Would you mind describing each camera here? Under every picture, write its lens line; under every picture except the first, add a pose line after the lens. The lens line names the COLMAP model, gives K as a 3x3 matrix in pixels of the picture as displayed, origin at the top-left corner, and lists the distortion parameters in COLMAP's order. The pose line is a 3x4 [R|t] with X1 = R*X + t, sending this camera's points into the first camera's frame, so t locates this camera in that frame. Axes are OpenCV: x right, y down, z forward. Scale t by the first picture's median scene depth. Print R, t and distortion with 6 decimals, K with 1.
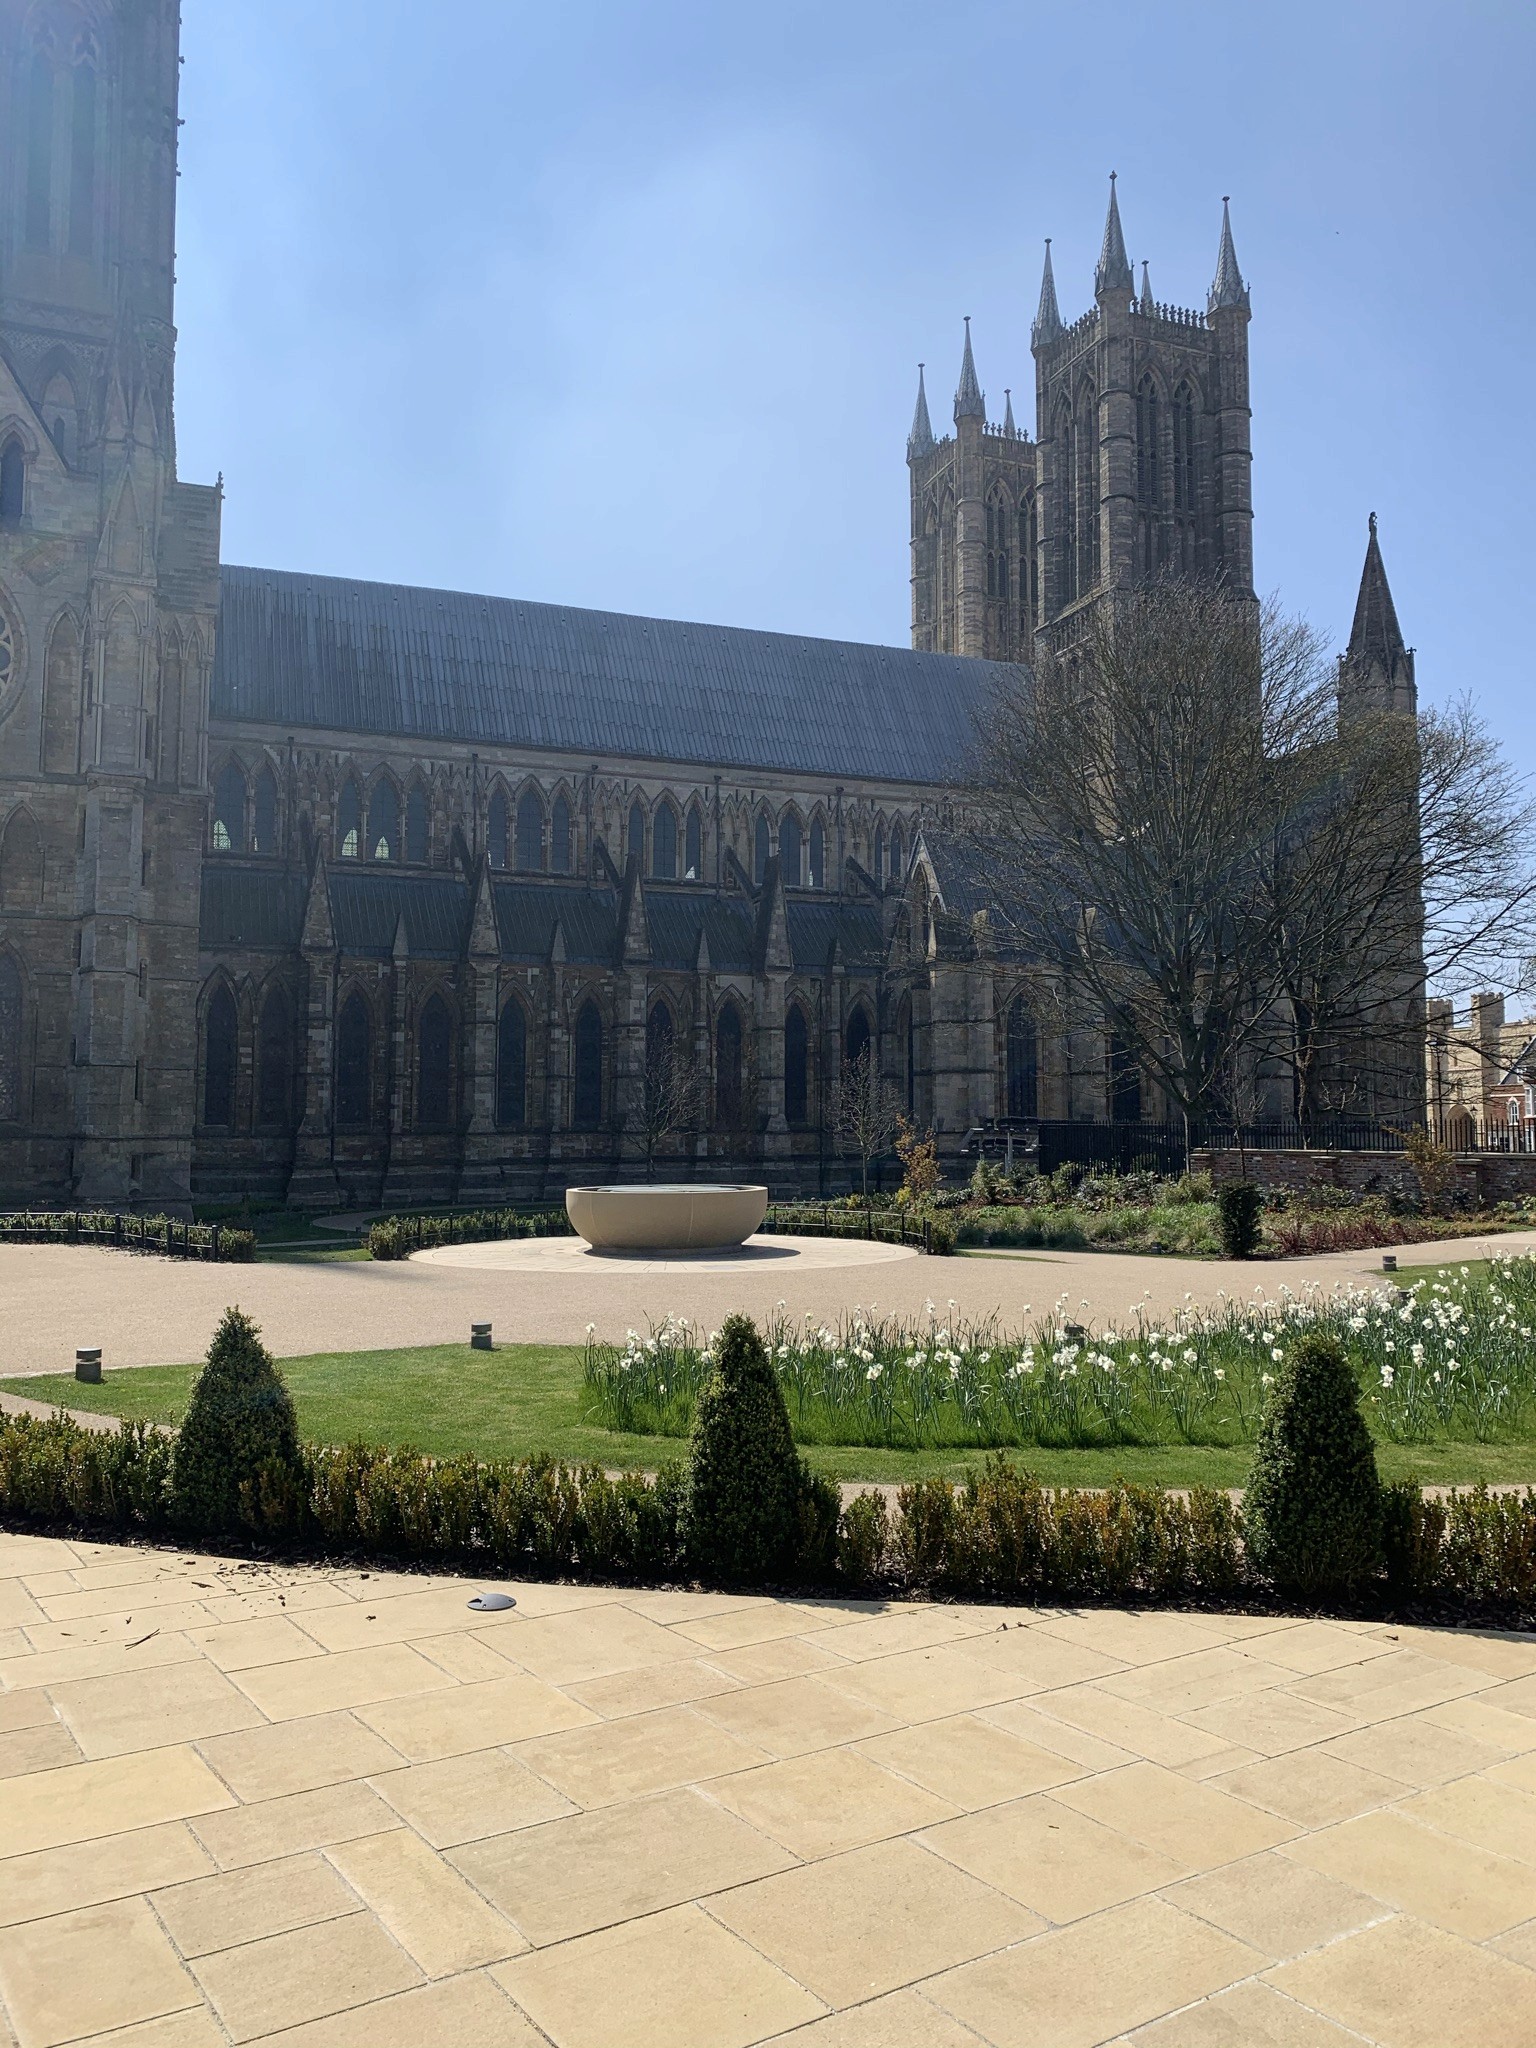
lens RADIAL K [[1540.6, 0, 793.5], [0, 1540.6, 1032.0], [0, 0, 1]] dist [-0.009837, 0.011060]
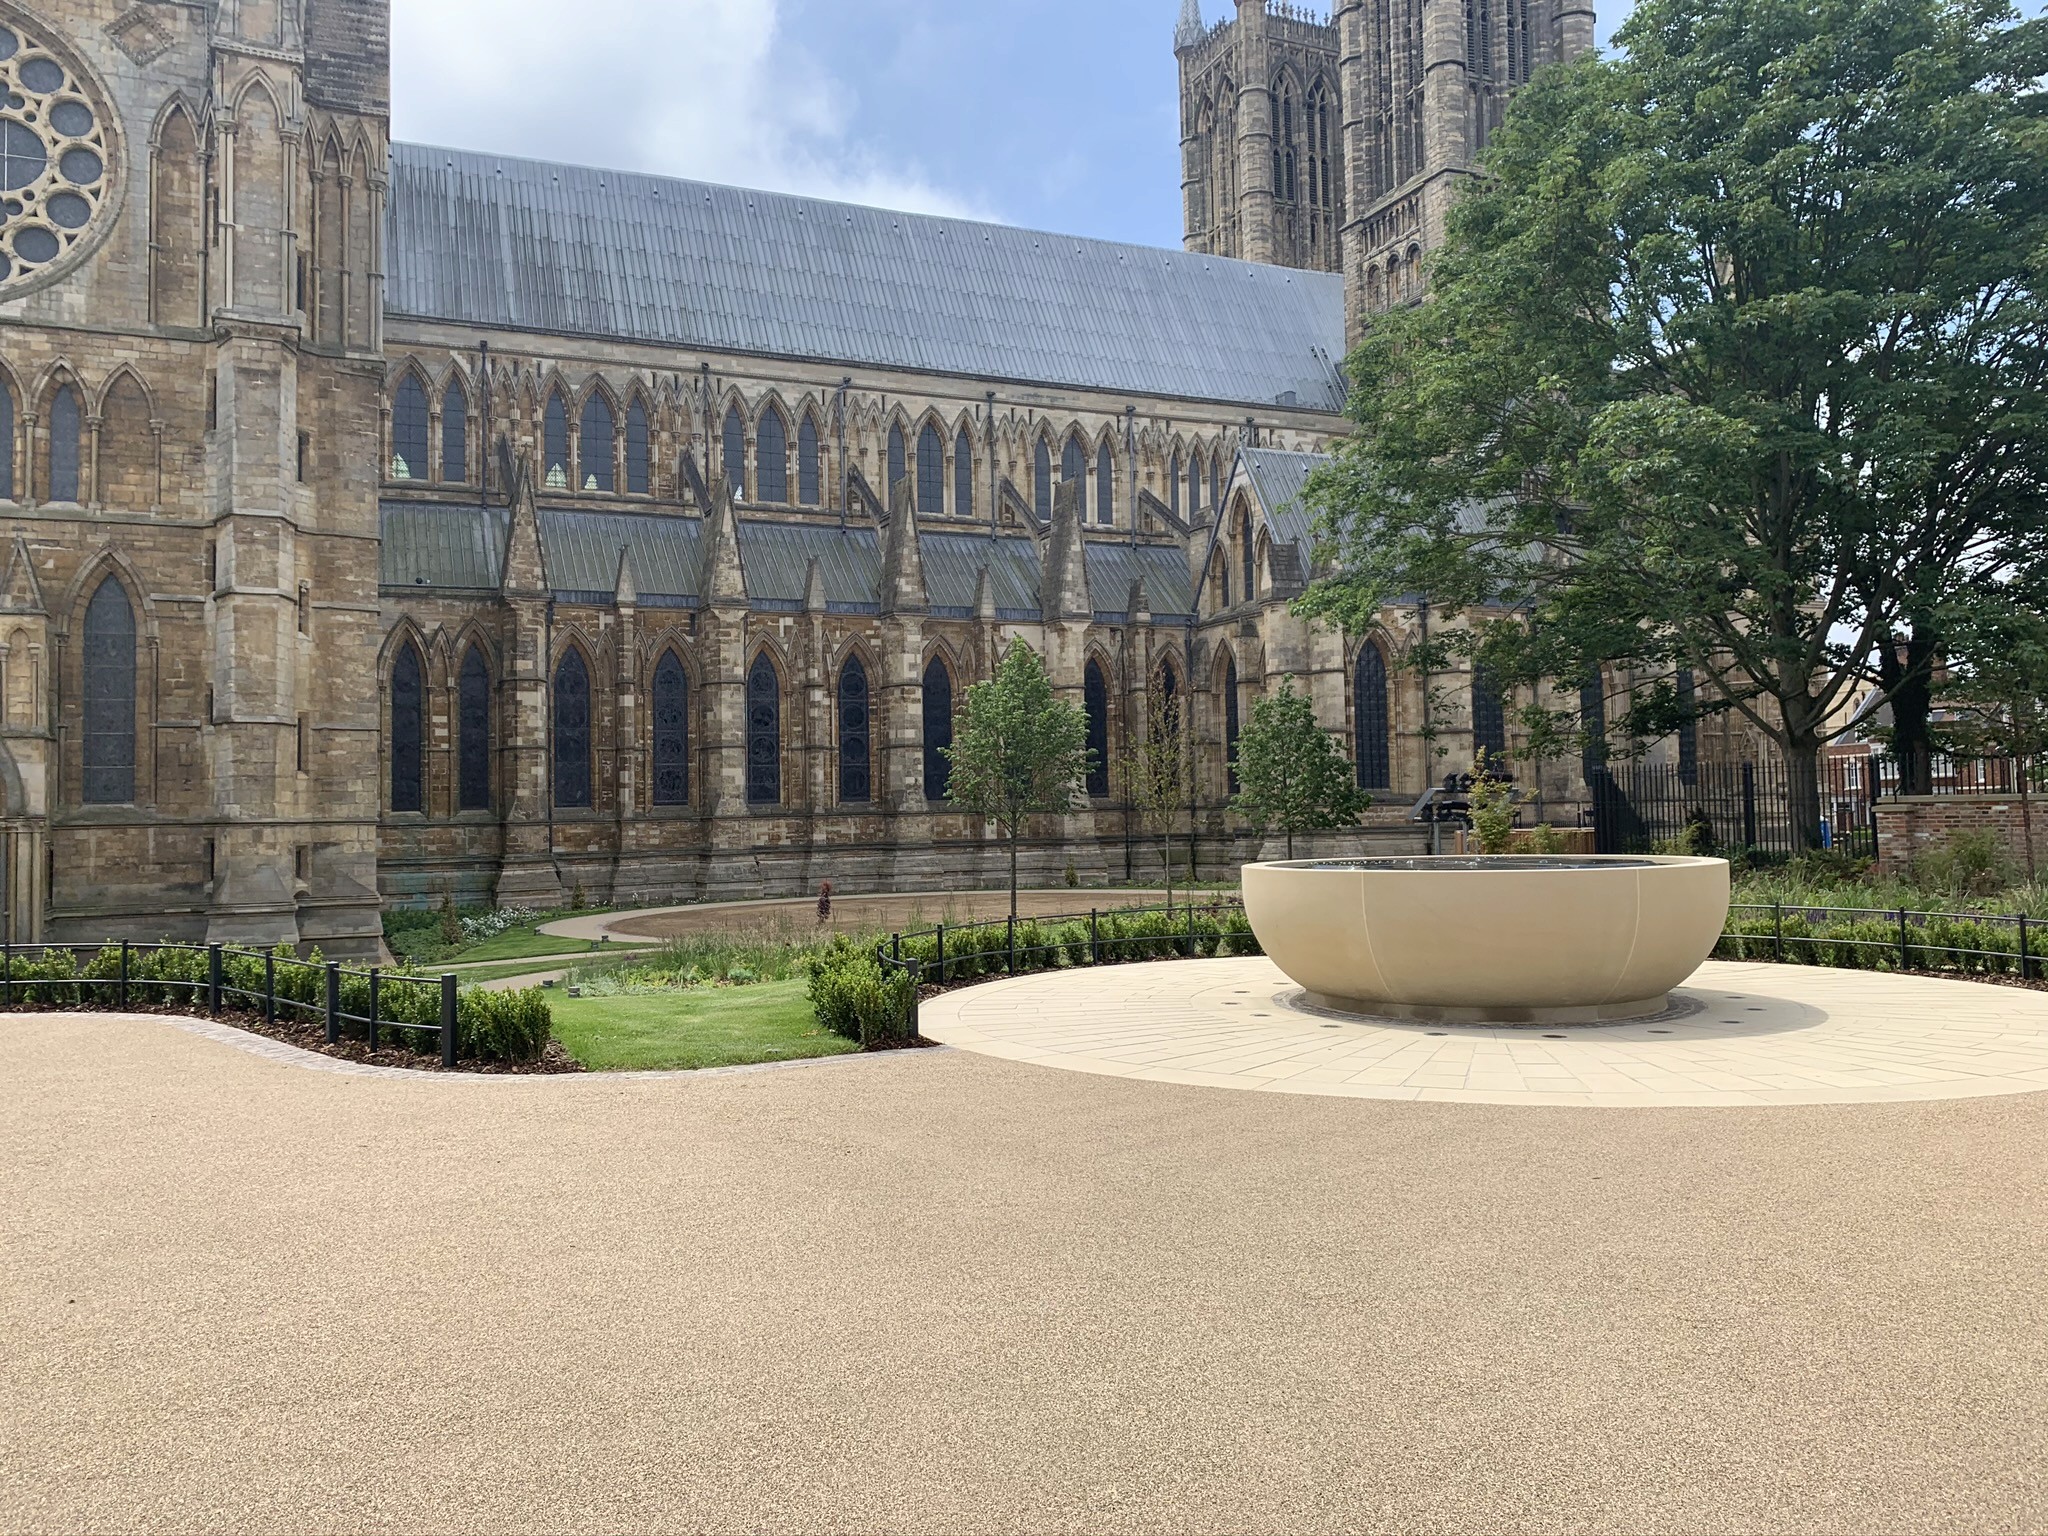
lens RADIAL K [[1540.6, 0, 1022.8], [0, 1540.6, 776.0], [0, 0, 1]] dist [-0.009837, 0.011060]
pose [[0.999473, -0.018452, 0.026709, -0.063329], [0.017536, 0.999264, 0.034108, 0.017317], [-0.027319, -0.033621, 0.999061, 0.160416]]
